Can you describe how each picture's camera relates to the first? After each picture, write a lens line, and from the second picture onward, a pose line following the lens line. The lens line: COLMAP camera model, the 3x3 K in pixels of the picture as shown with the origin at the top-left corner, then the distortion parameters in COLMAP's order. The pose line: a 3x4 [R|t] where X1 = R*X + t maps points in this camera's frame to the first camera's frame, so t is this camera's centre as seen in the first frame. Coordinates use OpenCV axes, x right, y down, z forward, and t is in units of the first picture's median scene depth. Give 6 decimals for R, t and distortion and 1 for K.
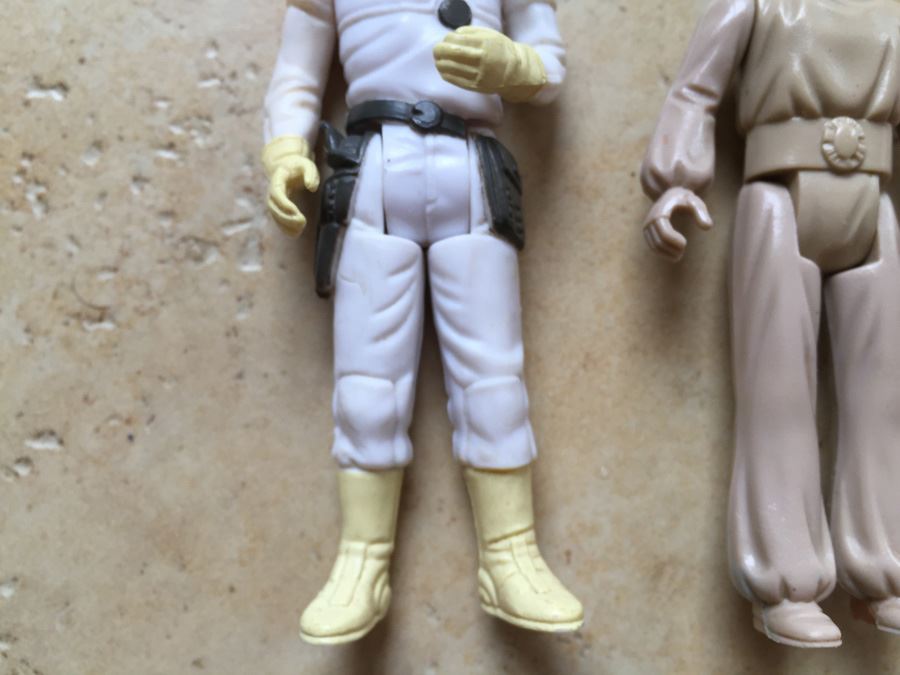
lens RADIAL K [[781.4, 0, 452.9], [0, 781.4, 349.0], [0, 0, 1]] dist [0.066356, -0.153059]
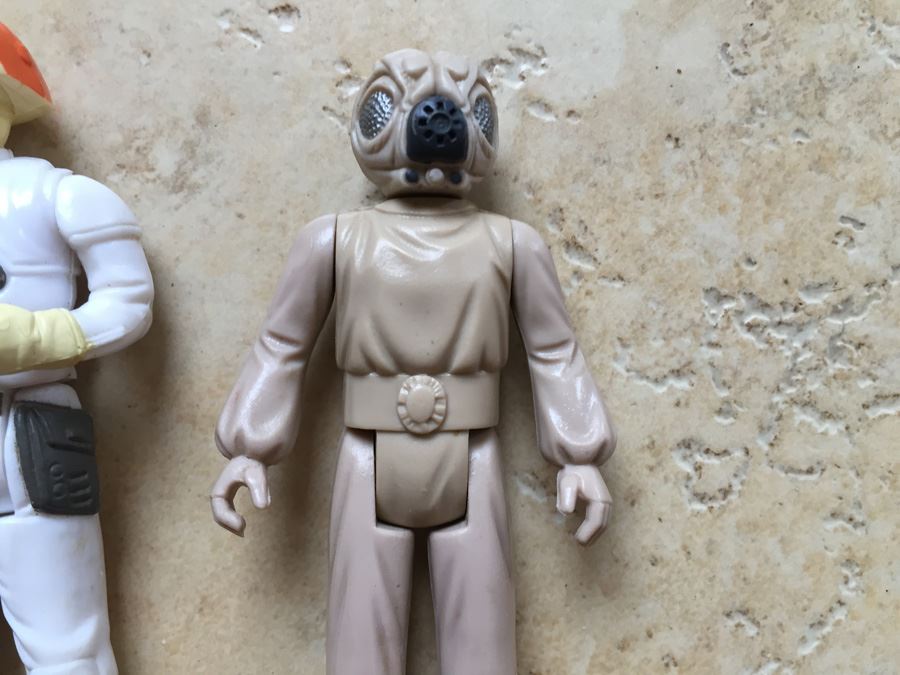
lens RADIAL K [[781.4, 0, 452.9], [0, 781.4, 349.0], [0, 0, 1]] dist [0.066356, -0.153059]
pose [[0.999556, -0.025386, -0.015592, 0.495169], [0.026289, 0.997805, 0.060772, -0.341491], [0.014015, -0.061155, 0.998030, 0.085459]]
